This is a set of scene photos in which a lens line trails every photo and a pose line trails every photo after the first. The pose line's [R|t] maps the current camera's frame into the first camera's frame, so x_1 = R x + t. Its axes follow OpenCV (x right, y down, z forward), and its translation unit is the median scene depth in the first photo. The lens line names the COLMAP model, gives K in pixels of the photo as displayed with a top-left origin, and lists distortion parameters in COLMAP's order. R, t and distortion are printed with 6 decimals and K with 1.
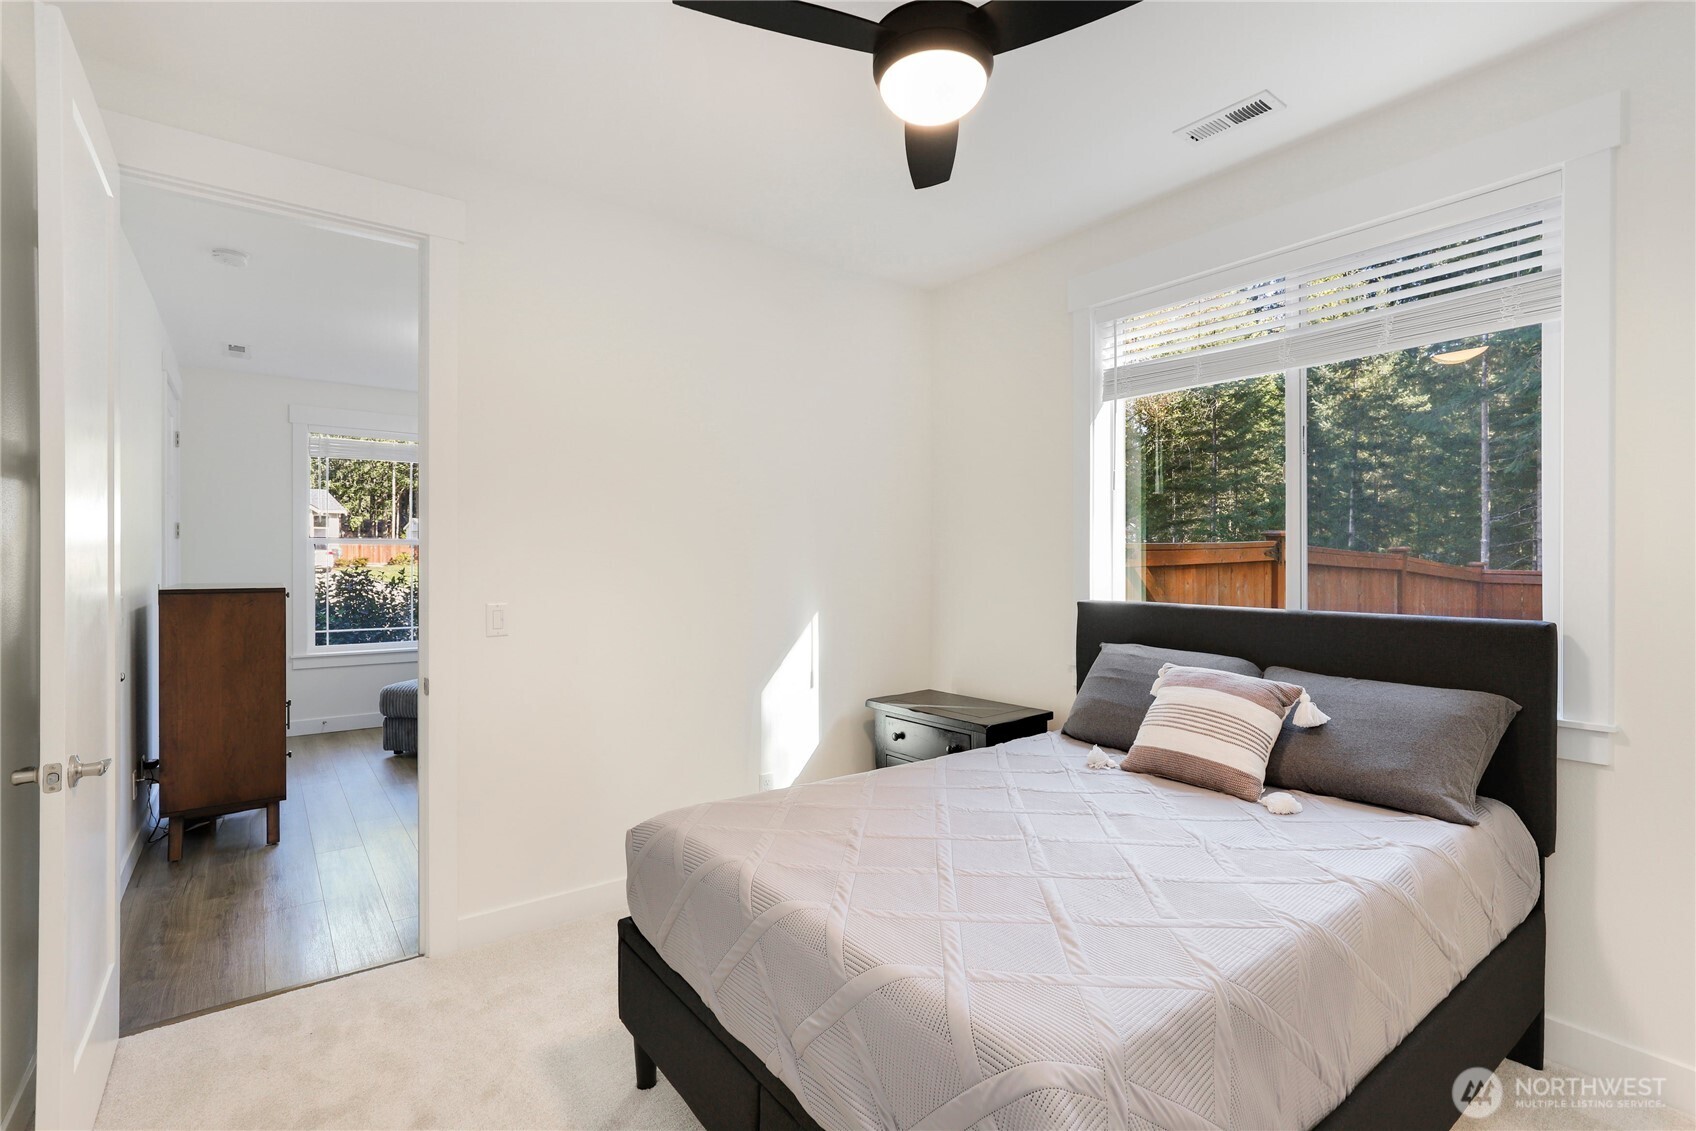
lens RADIAL K [[777.5, 0, 849.6], [0, 777.5, 564.6], [0, 0, 1]] dist [-0.019083, 0.007661]
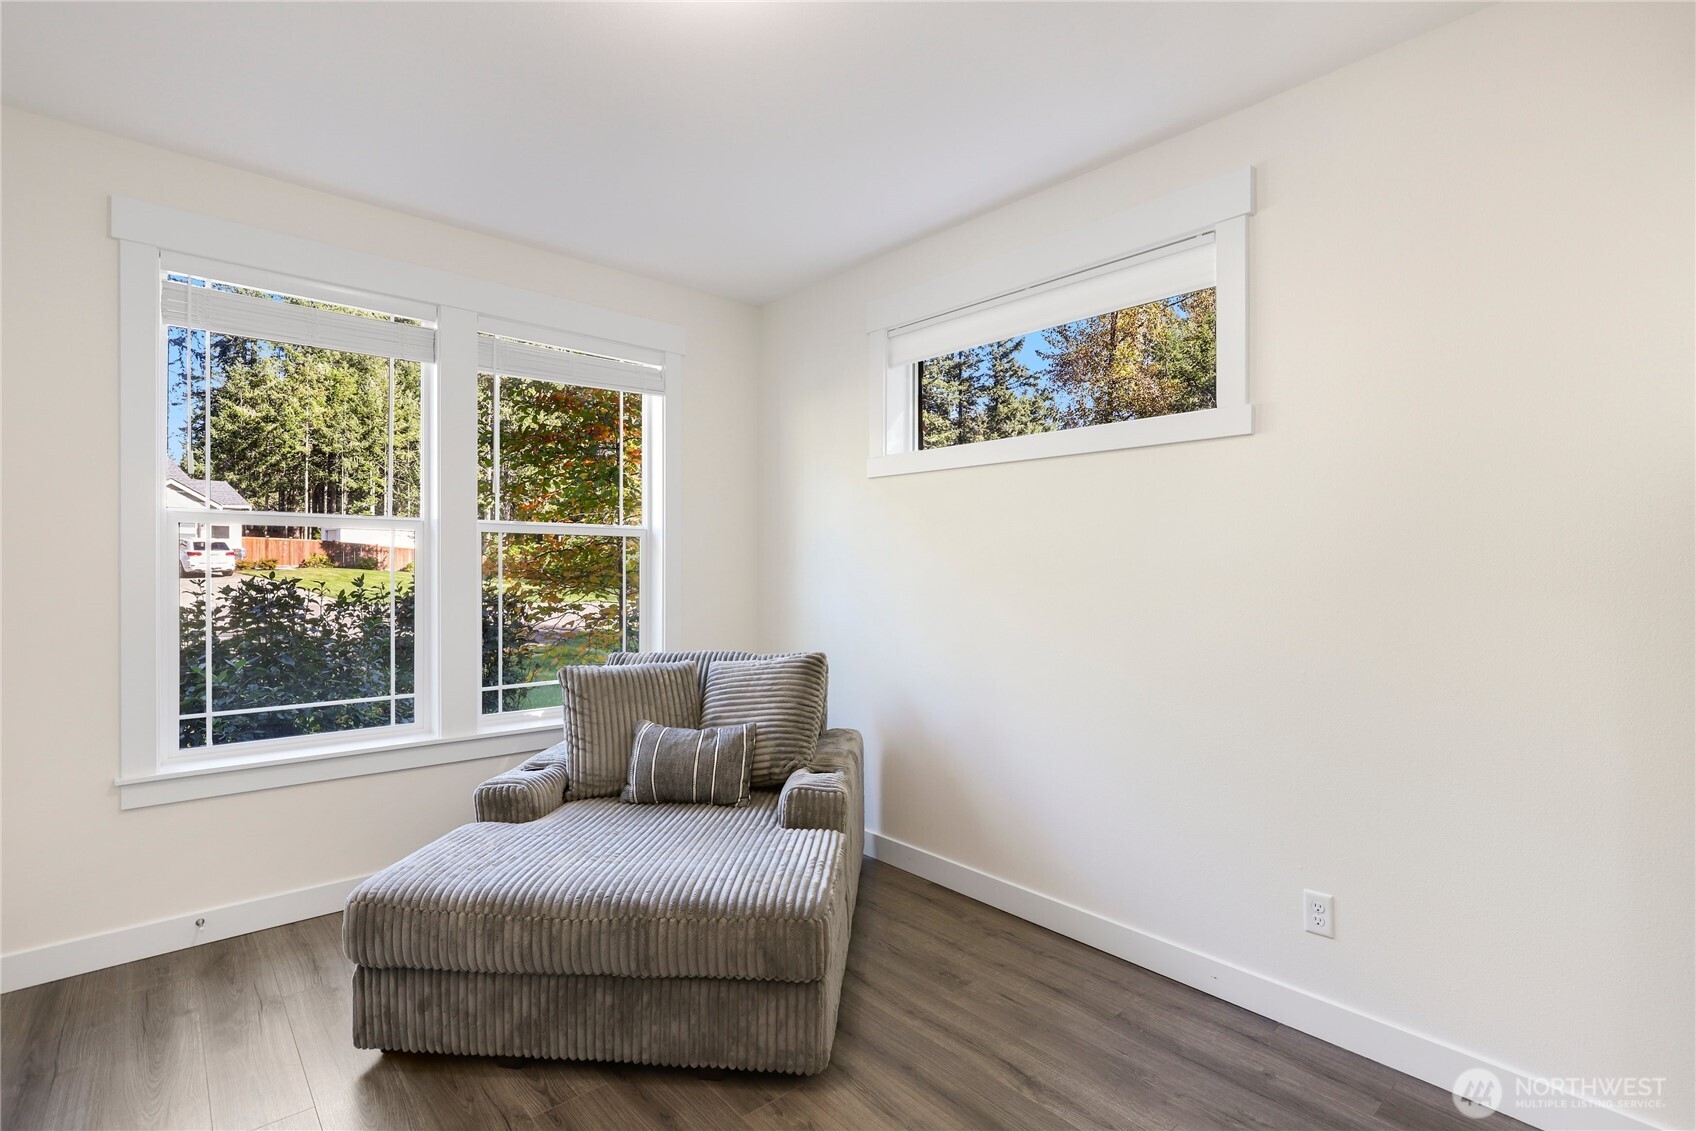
lens RADIAL K [[777.5, 0, 849.2], [0, 777.5, 565.6], [0, 0, 1]] dist [-0.019083, 0.007661]
pose [[0.996554, 0.003034, 0.082894, -0.280429], [-0.002741, 0.999990, -0.003647, -0.001388], [-0.082905, 0.003407, 0.996552, 0.428635]]
